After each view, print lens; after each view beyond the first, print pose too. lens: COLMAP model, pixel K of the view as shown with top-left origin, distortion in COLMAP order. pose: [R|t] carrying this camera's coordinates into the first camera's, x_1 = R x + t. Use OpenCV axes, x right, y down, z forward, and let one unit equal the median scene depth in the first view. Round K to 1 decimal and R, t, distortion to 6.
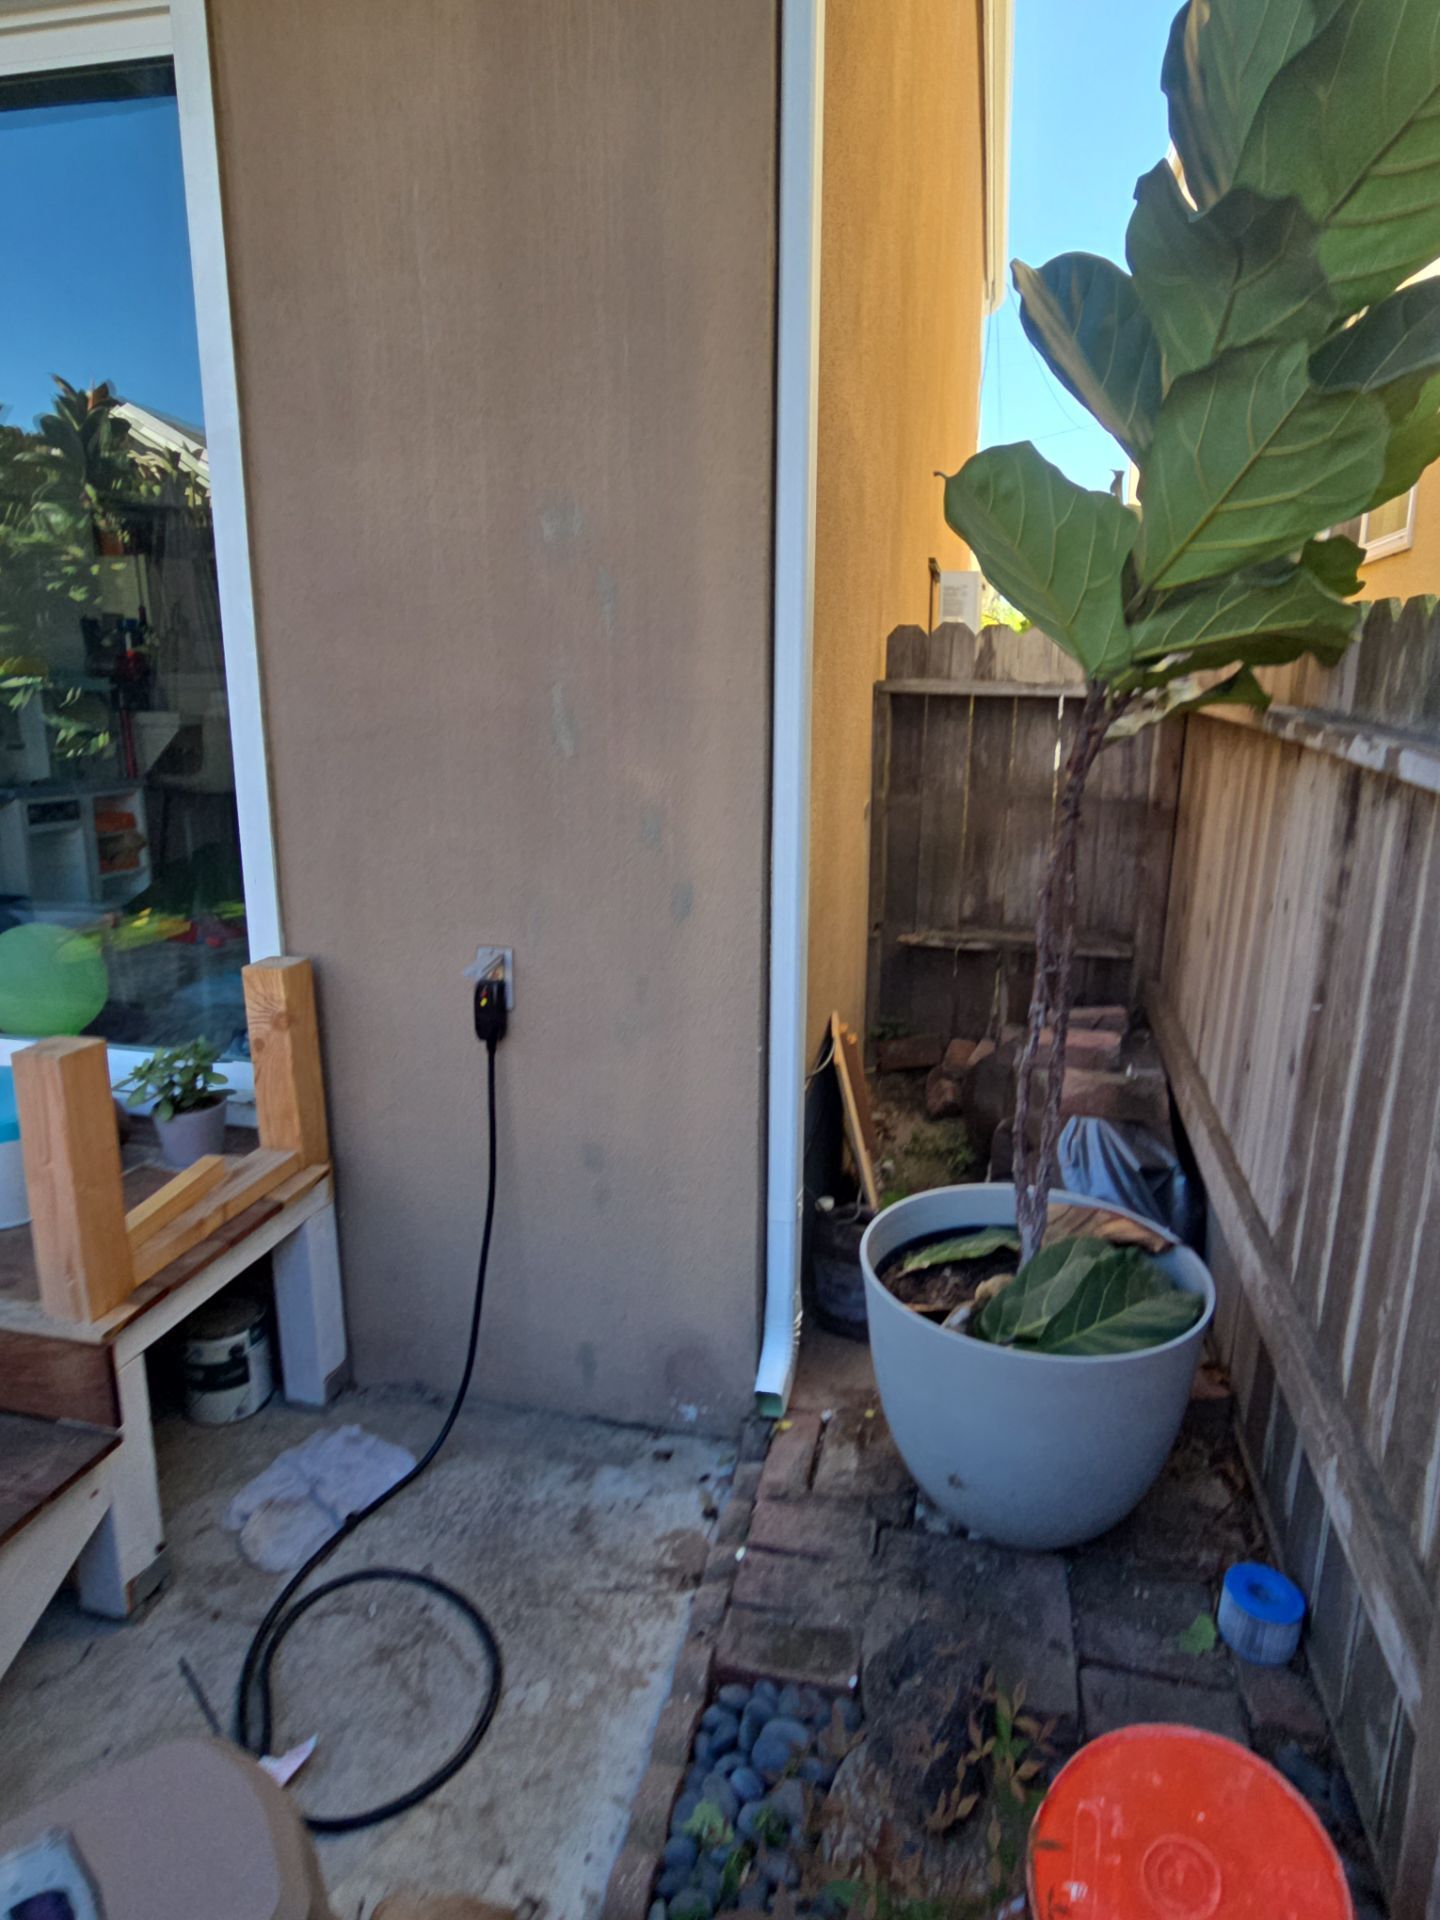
lens RADIAL K [[1115.3, 0, 720.0], [0, 1115.3, 960.0], [0, 0, 1]] dist [0.000142, 0.001584]
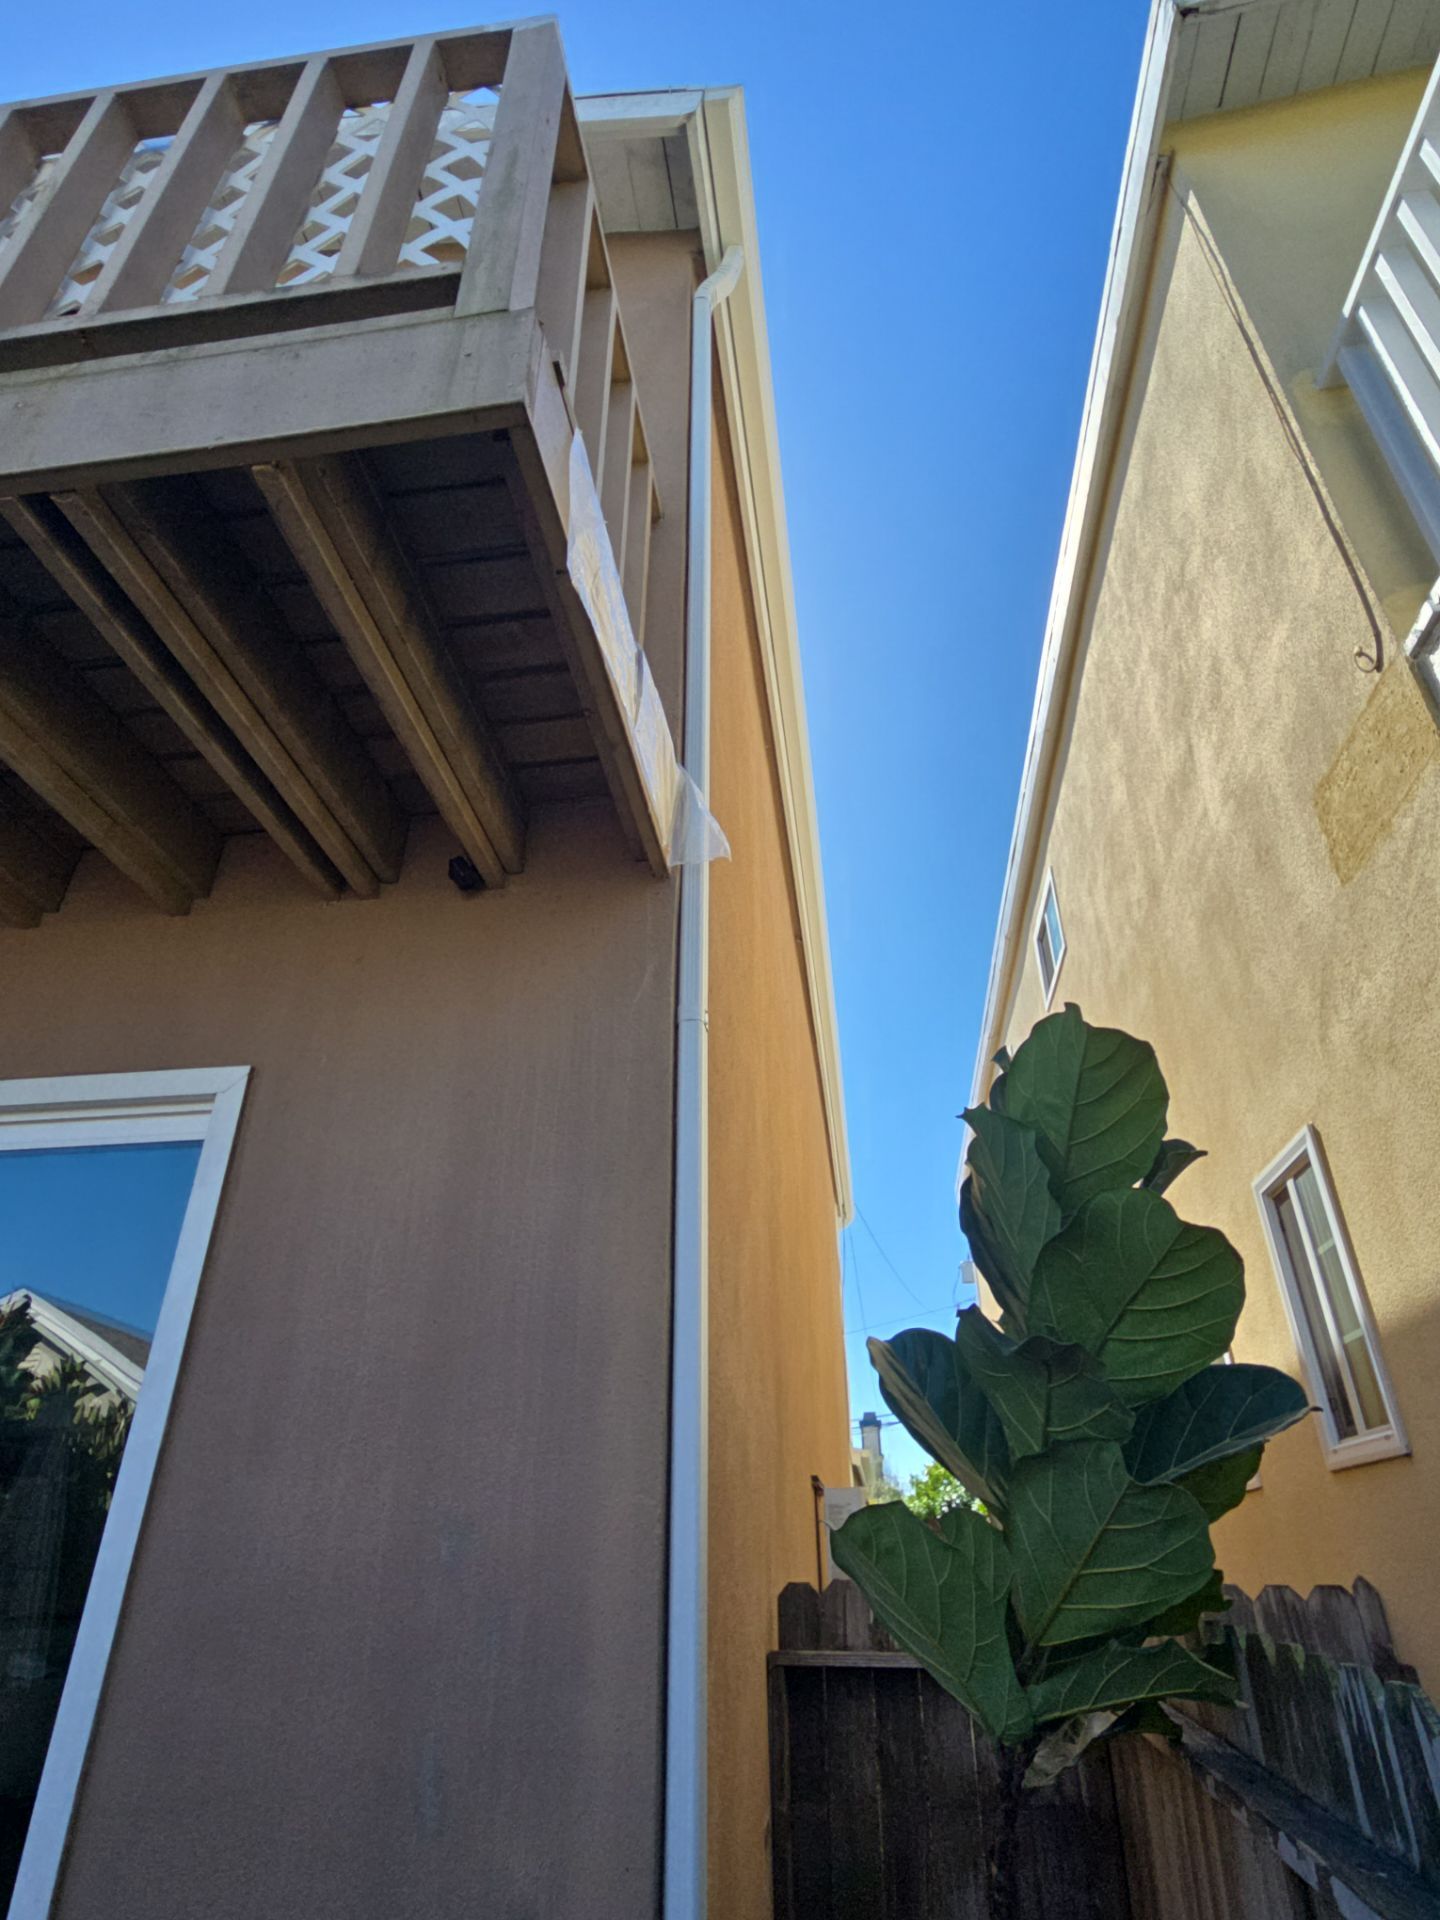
lens RADIAL K [[1090.2, 0, 720.0], [0, 1090.2, 960.0], [0, 0, 1]] dist [-0.006394, -0.002081]
pose [[0.994981, 0.049849, 0.086764, -0.017869], [0.024812, 0.717093, -0.696536, -0.075427], [-0.096939, 0.695193, 0.712257, -0.096771]]
